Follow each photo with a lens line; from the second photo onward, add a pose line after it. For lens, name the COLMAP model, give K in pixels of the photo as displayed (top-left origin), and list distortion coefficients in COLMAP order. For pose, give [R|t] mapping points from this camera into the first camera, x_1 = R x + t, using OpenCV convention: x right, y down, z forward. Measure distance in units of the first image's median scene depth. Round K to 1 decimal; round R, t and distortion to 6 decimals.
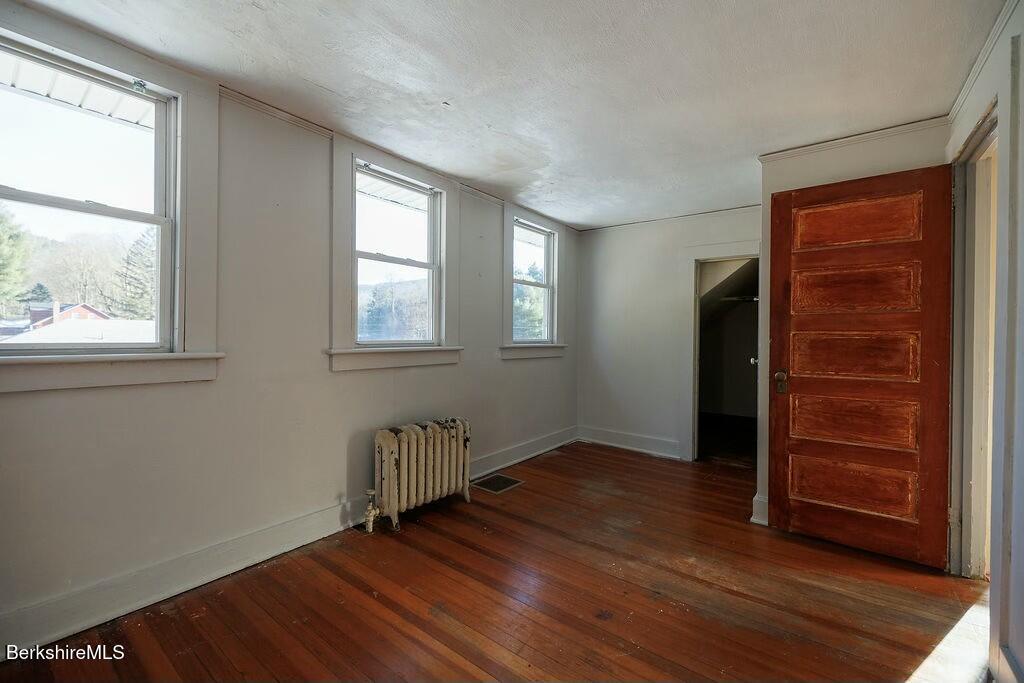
lens RADIAL K [[431.4, 0, 513.3], [0, 431.4, 338.0], [0, 0, 1]] dist [0.000222, 0.000275]
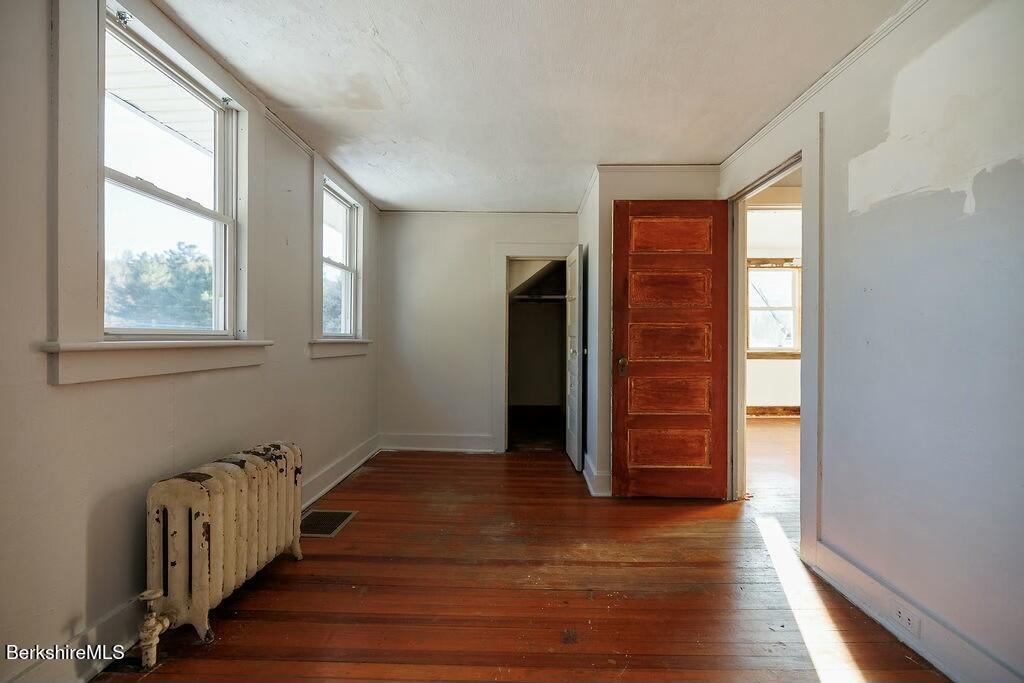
lens RADIAL K [[431.4, 0, 514.3], [0, 431.4, 338.8], [0, 0, 1]] dist [0.000222, 0.000275]
pose [[0.799711, -0.005374, 0.600362, -0.273203], [0.007230, 0.999974, -0.000679, 0.024685], [-0.600342, 0.004883, 0.799728, 0.246902]]
